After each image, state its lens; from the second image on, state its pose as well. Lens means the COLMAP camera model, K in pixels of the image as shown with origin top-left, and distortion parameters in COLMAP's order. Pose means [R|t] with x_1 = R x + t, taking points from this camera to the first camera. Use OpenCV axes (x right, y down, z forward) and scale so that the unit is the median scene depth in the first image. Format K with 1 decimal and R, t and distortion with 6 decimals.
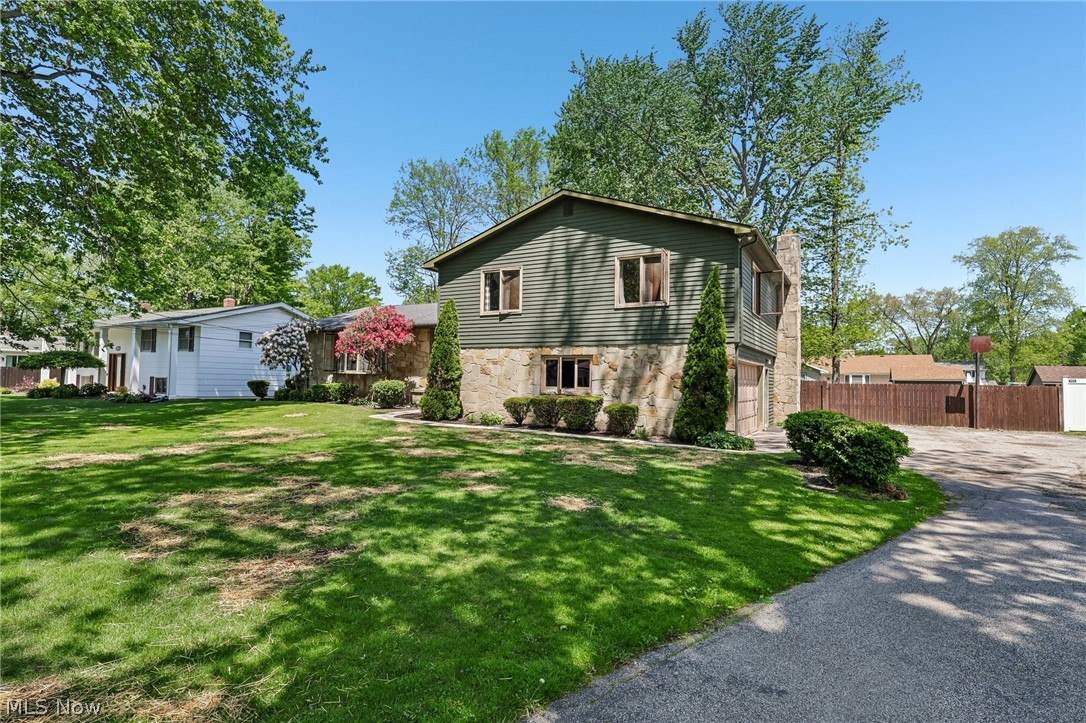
lens RADIAL K [[528.4, 0, 539.7], [0, 528.4, 362.4], [0, 0, 1]] dist [0.022420, 0.000239]
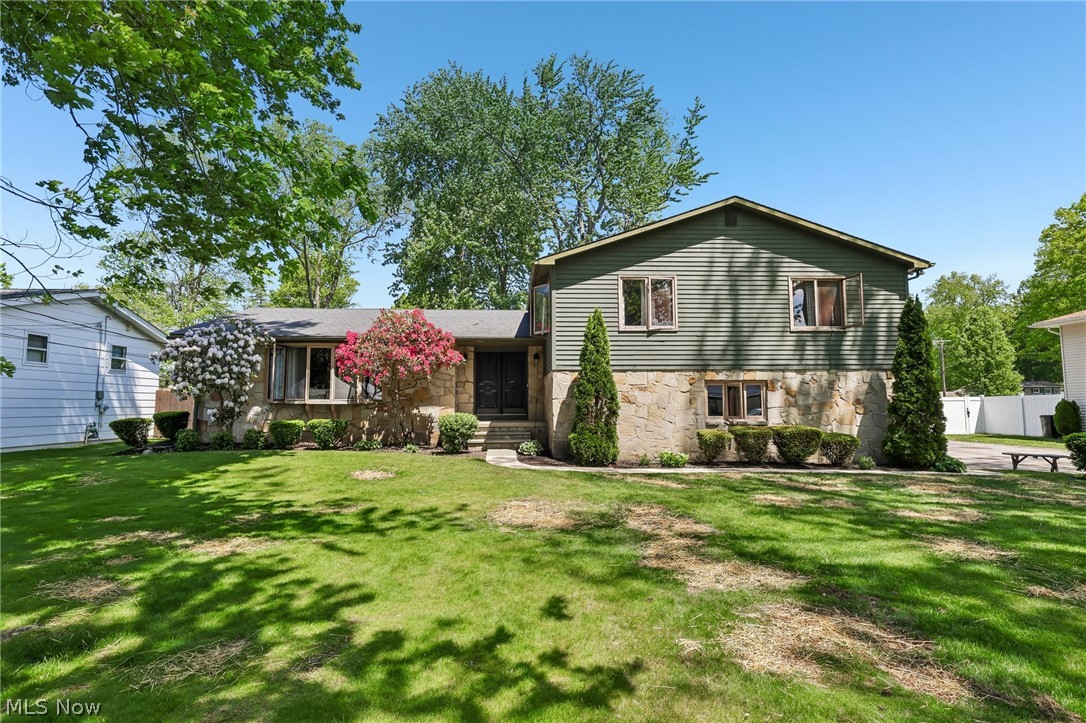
lens RADIAL K [[528.4, 0, 541.4], [0, 528.4, 357.9], [0, 0, 1]] dist [0.022420, 0.000239]
pose [[0.850346, 0.022167, 0.525757, -0.692124], [0.001340, 0.999018, -0.044288, -0.012012], [-0.526222, 0.038365, 0.849481, 0.405297]]
